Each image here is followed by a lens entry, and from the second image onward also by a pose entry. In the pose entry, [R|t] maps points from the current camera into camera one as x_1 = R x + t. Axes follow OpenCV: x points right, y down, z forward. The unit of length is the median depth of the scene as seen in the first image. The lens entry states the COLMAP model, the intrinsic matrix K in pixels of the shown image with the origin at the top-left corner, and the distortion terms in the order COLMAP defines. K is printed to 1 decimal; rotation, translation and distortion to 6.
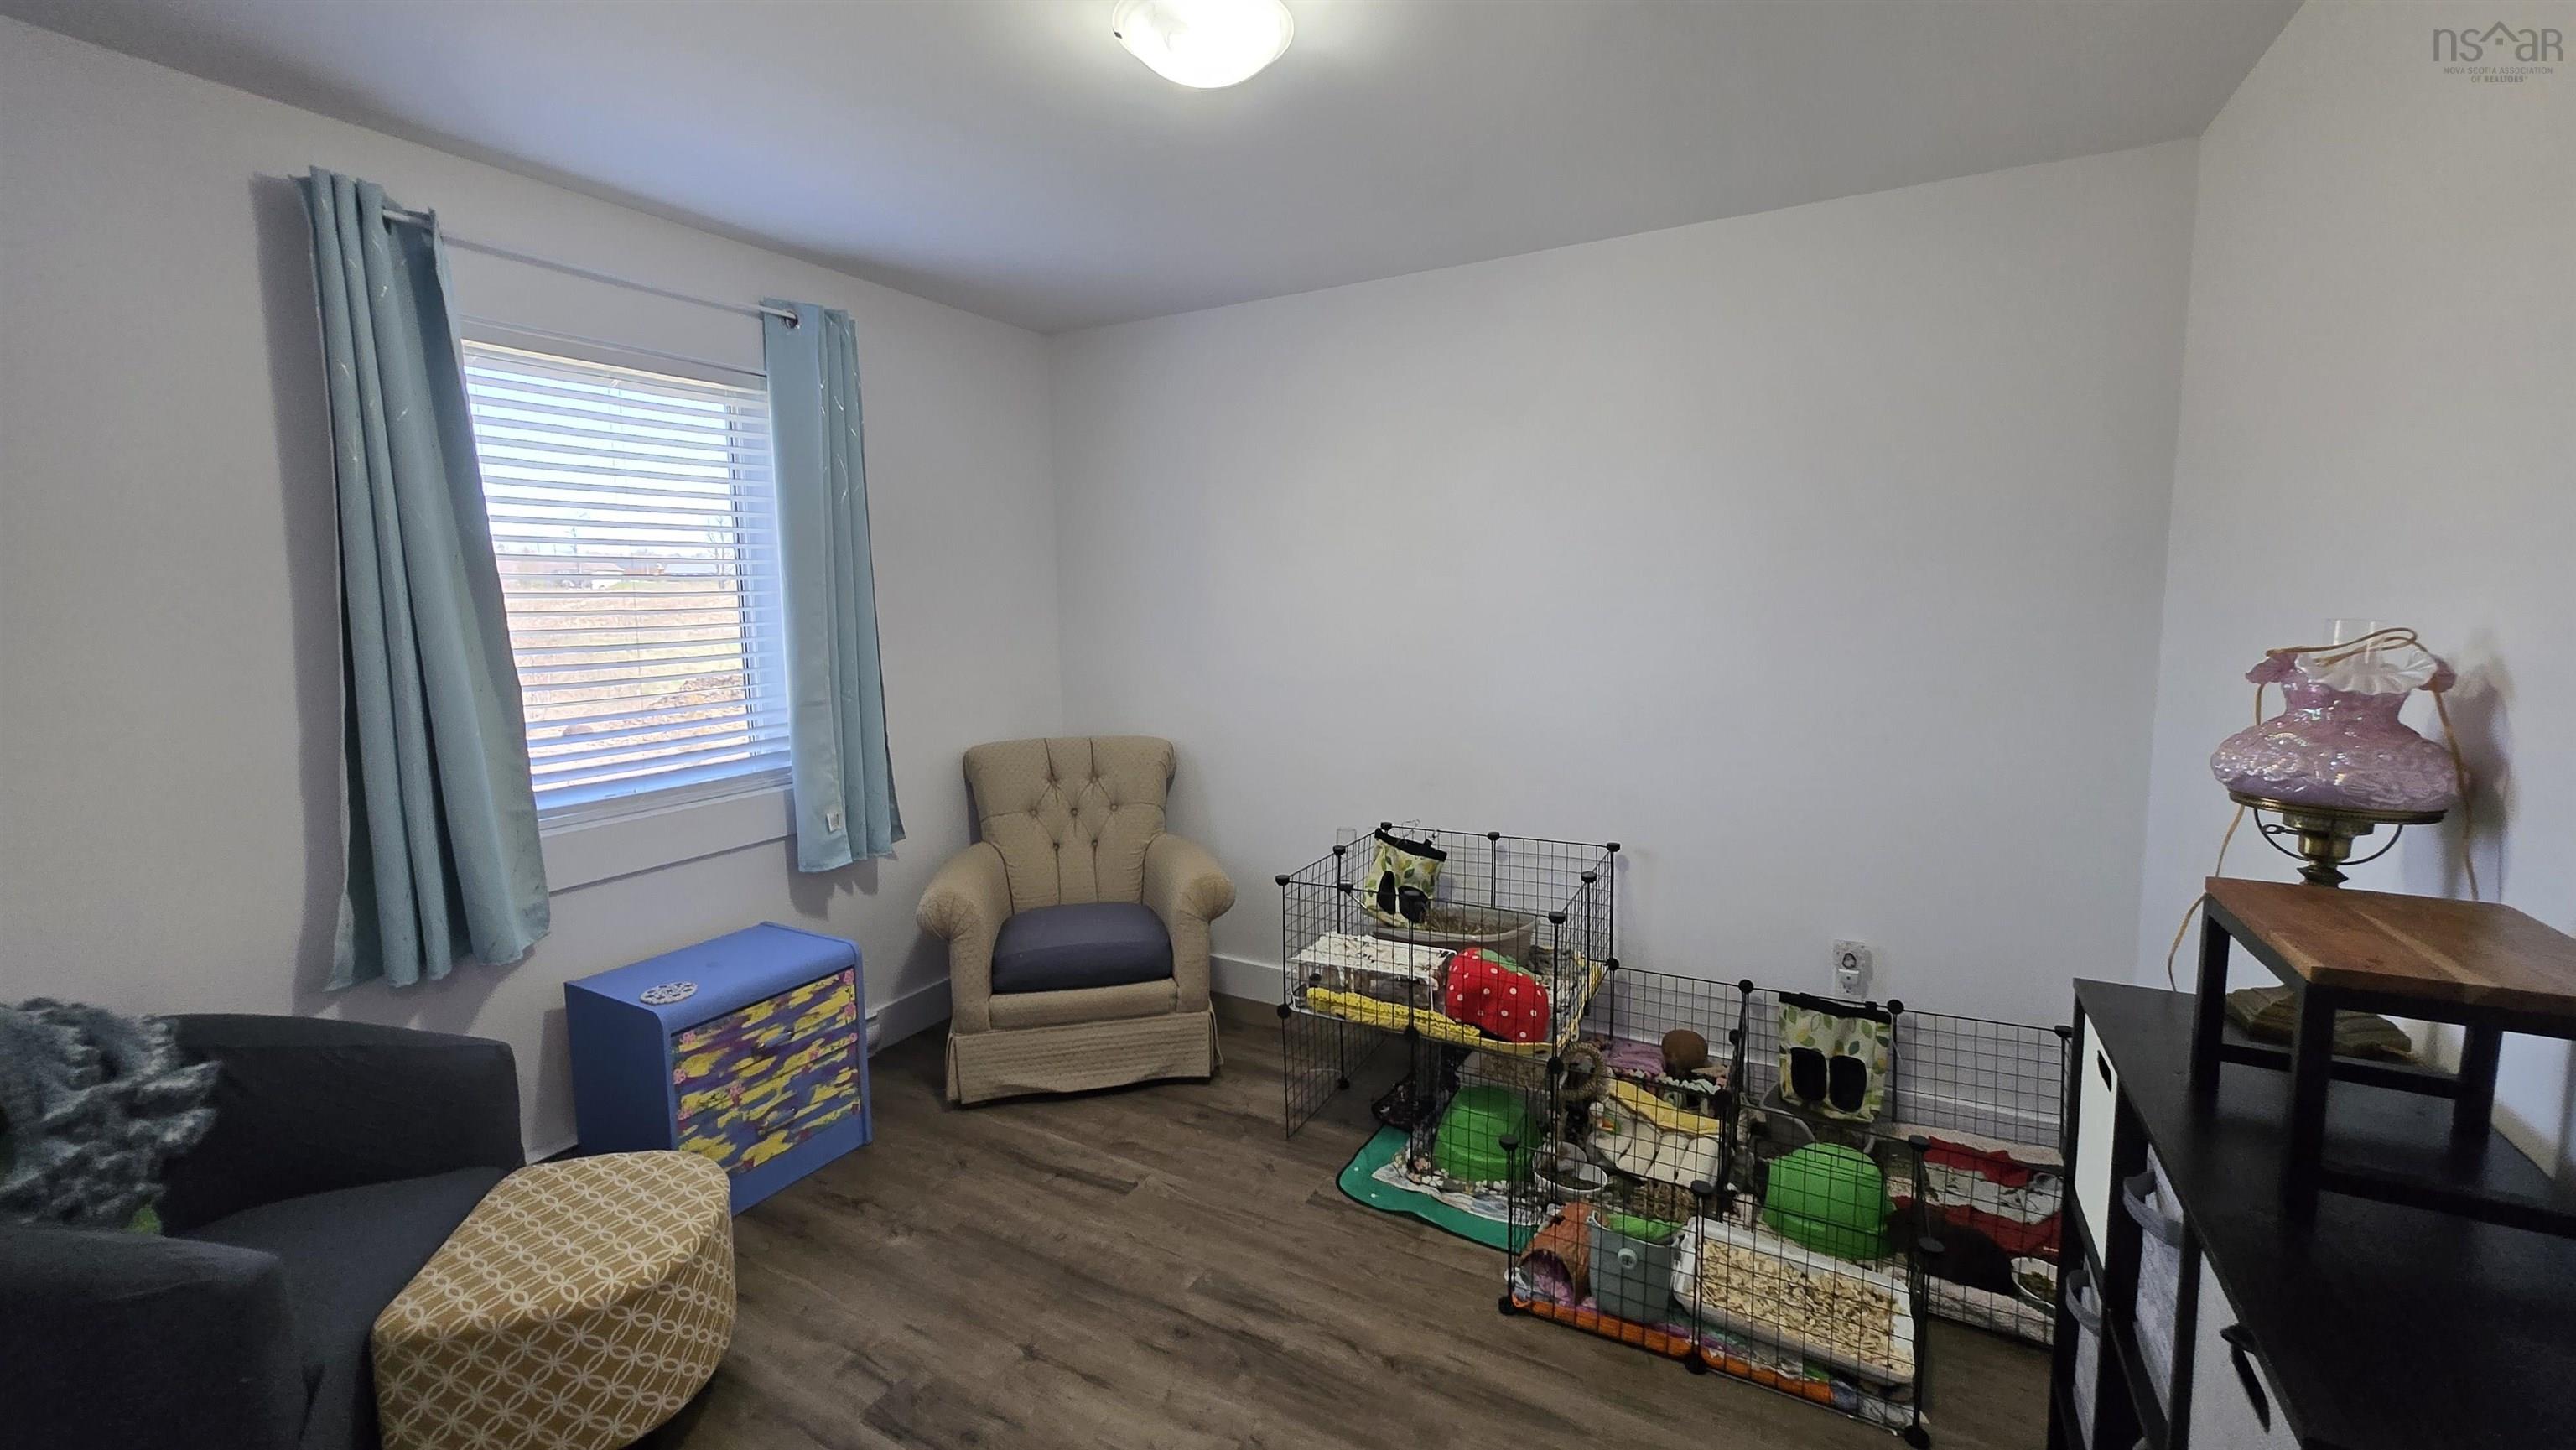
lens RADIAL K [[1015.4, 0, 1284.5], [0, 1015.4, 697.0], [0, 0, 1]] dist [0.002906, -0.000287]
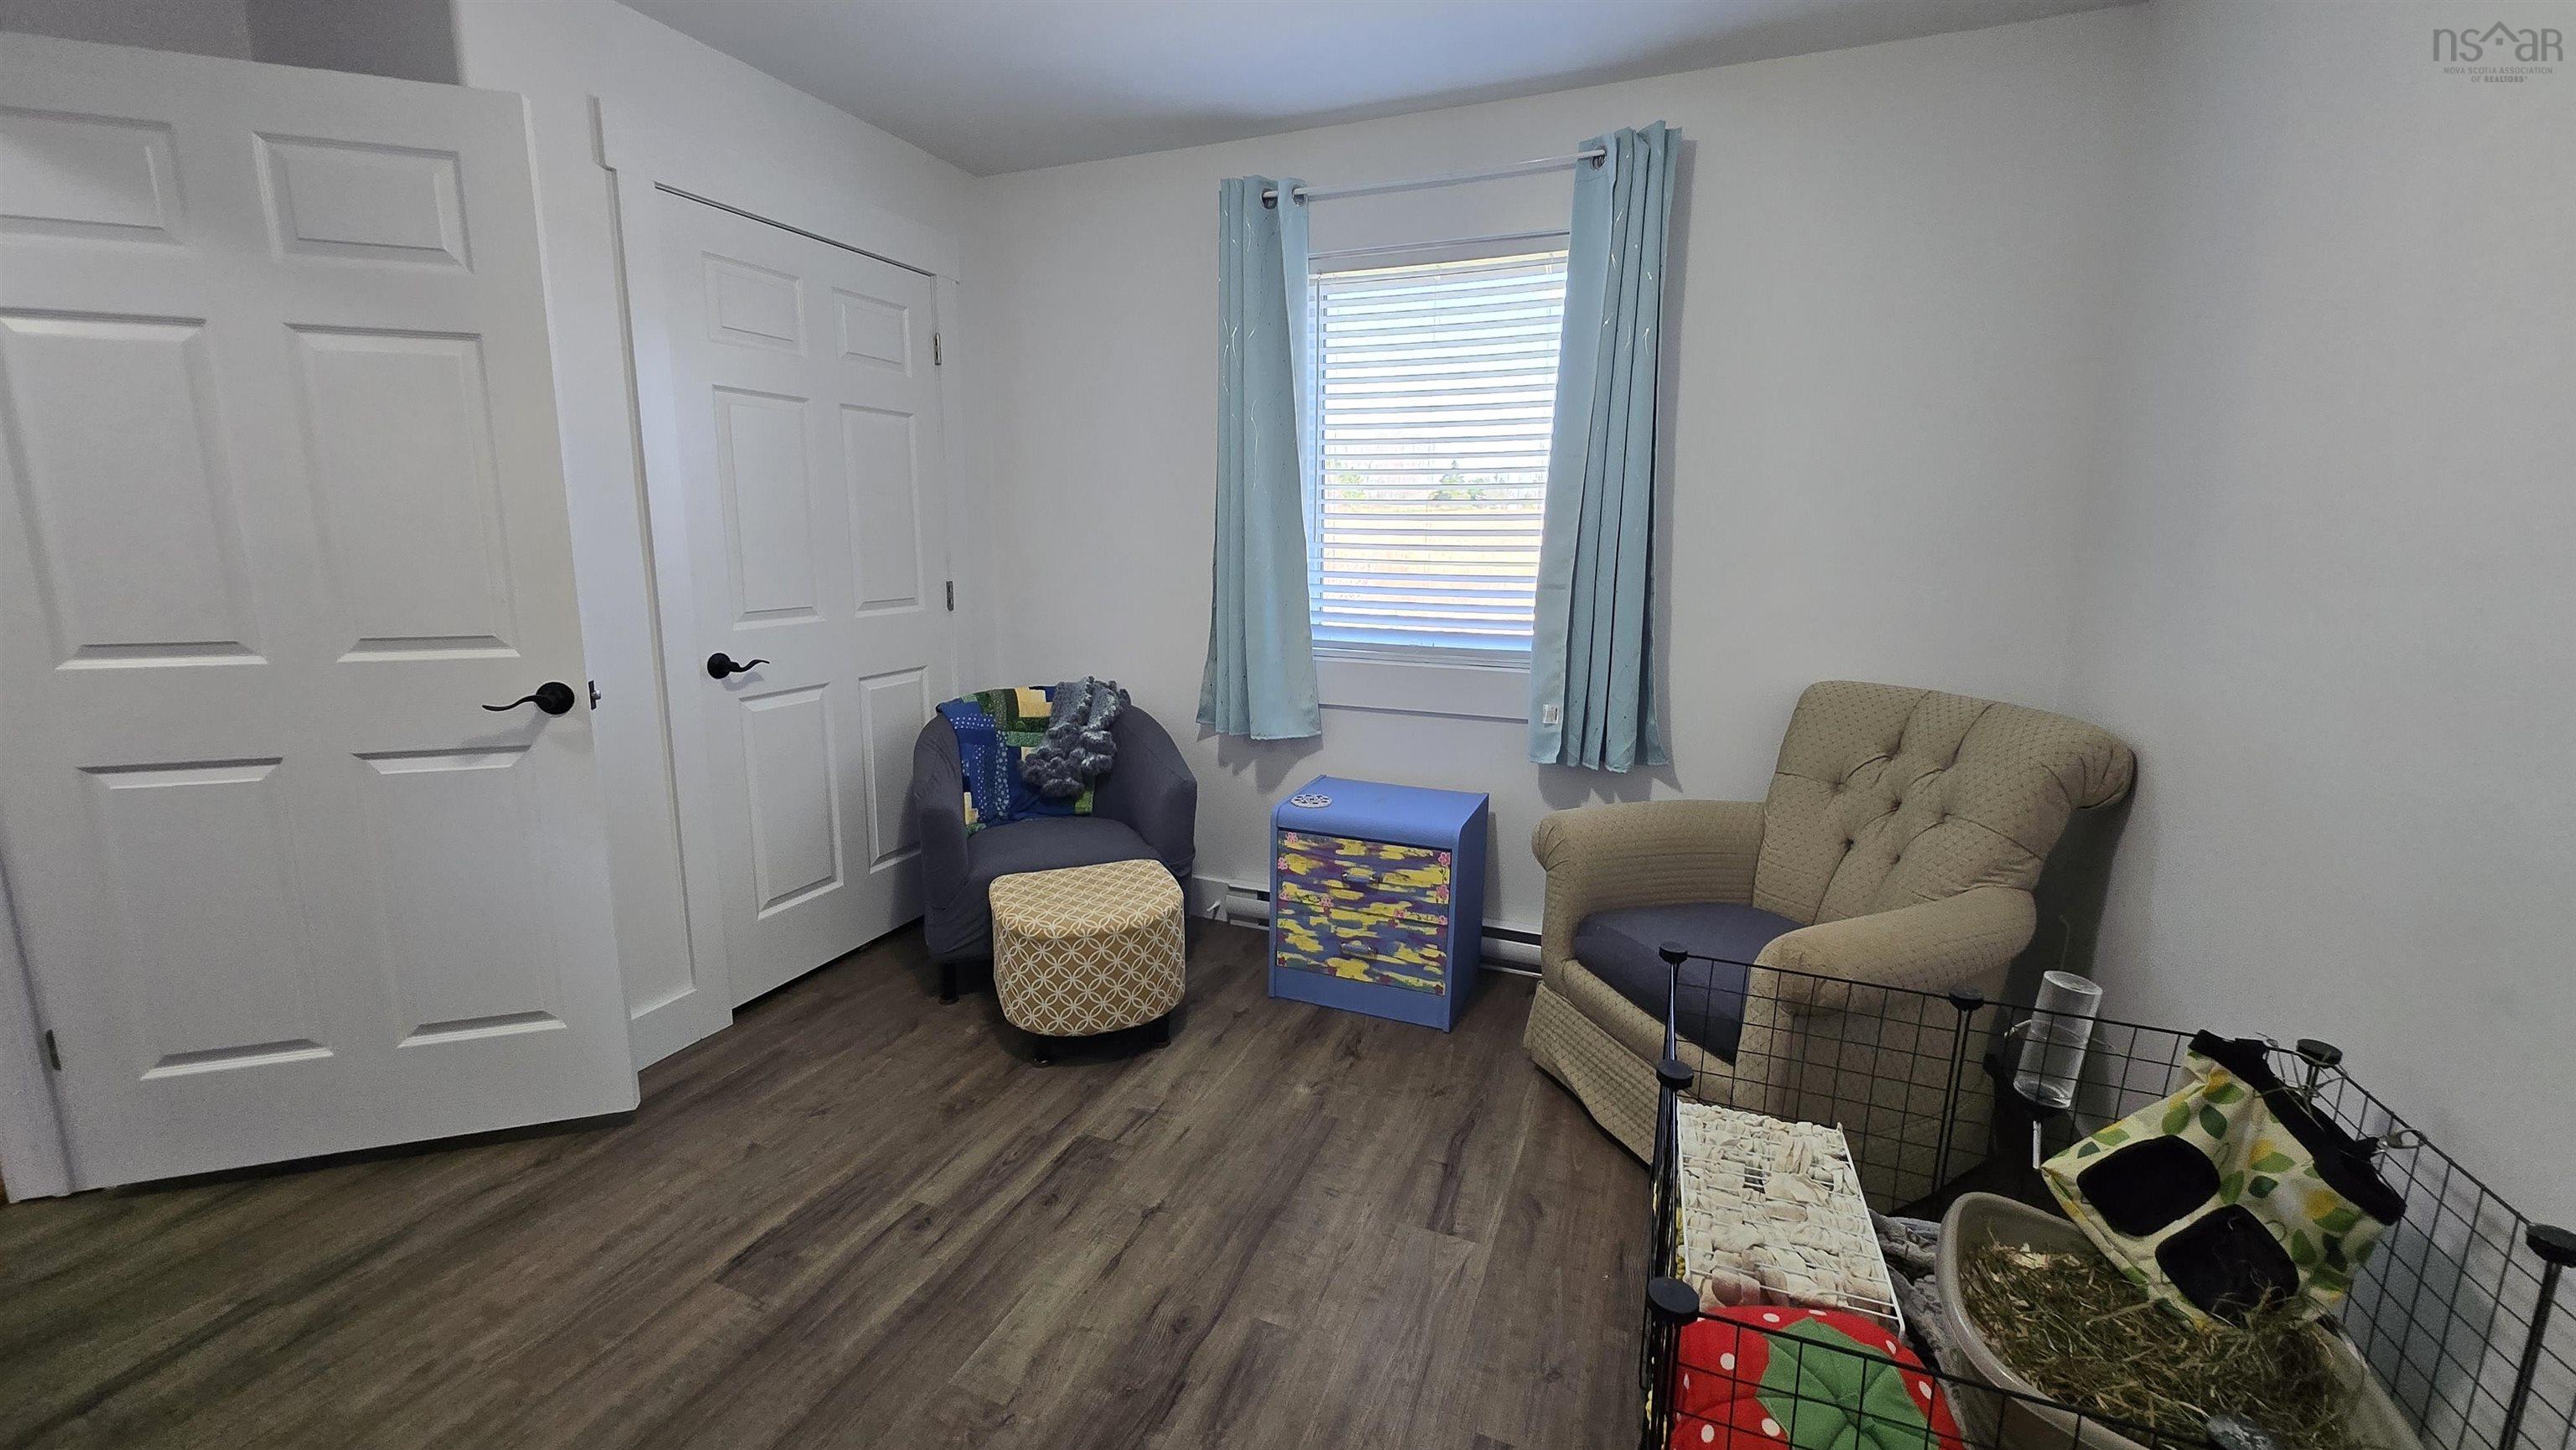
lens RADIAL K [[1015.4, 0, 1284.5], [0, 1015.4, 697.0], [0, 0, 1]] dist [0.002906, -0.000287]
pose [[0.128788, 0.182536, -0.974728, 0.504602], [-0.113167, 0.979198, 0.168421, -0.026558], [0.985194, 0.088616, 0.146766, 0.728300]]
